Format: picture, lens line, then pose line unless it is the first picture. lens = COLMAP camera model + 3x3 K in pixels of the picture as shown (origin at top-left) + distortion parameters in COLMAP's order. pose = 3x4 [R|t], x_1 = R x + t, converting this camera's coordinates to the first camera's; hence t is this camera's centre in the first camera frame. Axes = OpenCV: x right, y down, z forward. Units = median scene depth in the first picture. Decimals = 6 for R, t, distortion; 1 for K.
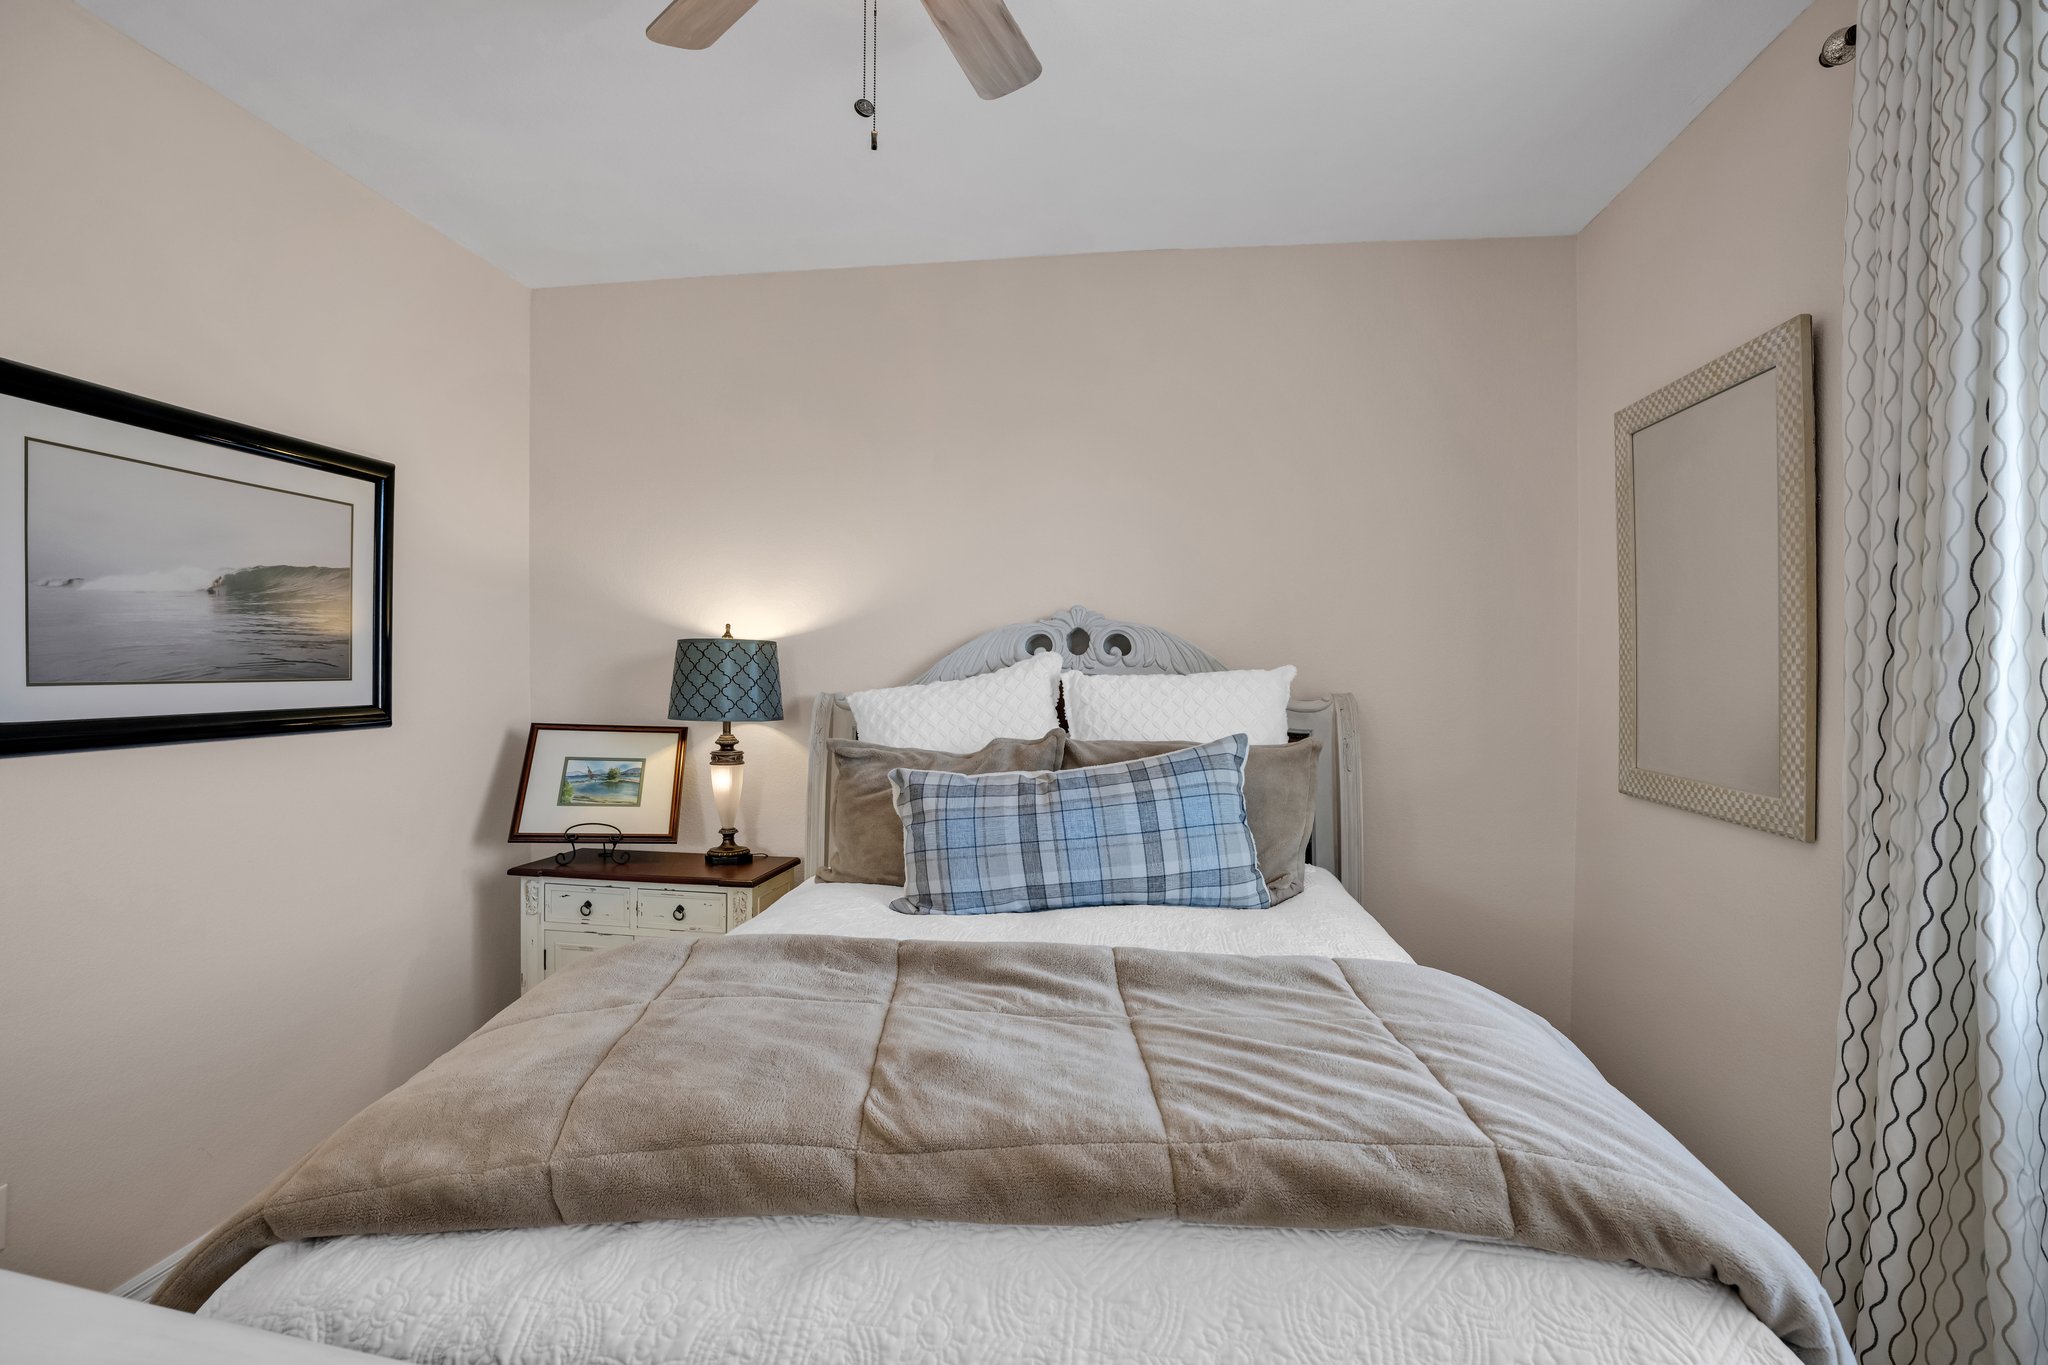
lens RADIAL K [[965.9, 0, 1029.1], [0, 965.9, 698.5], [0, 0, 1]] dist [-0.053653, 0.028598]
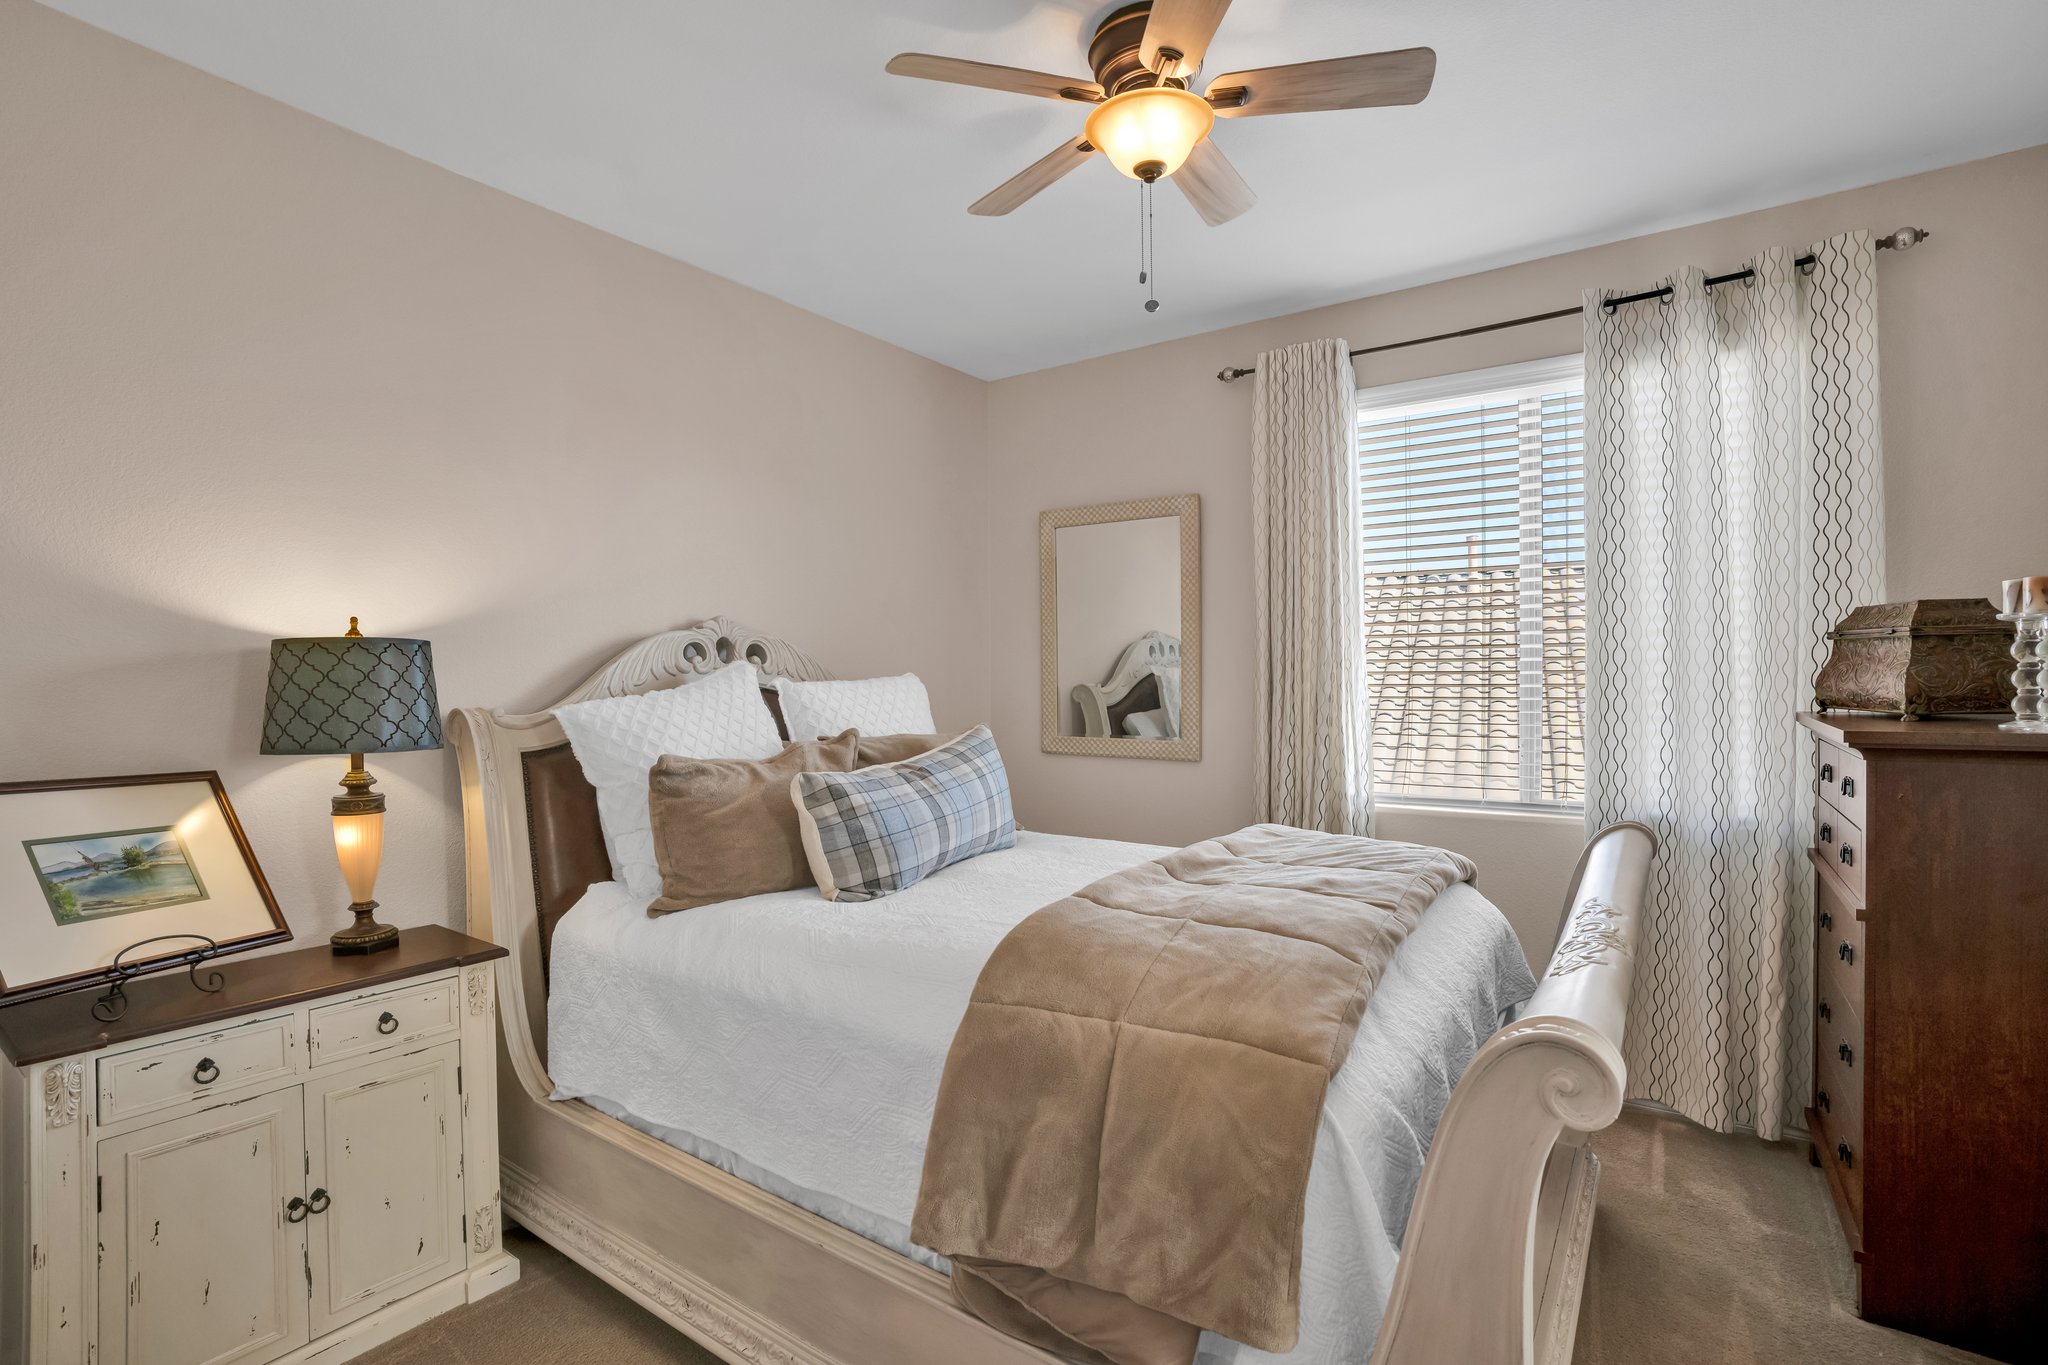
lens RADIAL K [[965.9, 0, 1029.1], [0, 965.9, 698.5], [0, 0, 1]] dist [-0.053653, 0.028598]
pose [[0.469730, -0.026470, 0.882413, -0.700032], [0.034523, 0.999337, 0.011600, -0.007793], [-0.882135, 0.025014, 0.470332, 0.227615]]
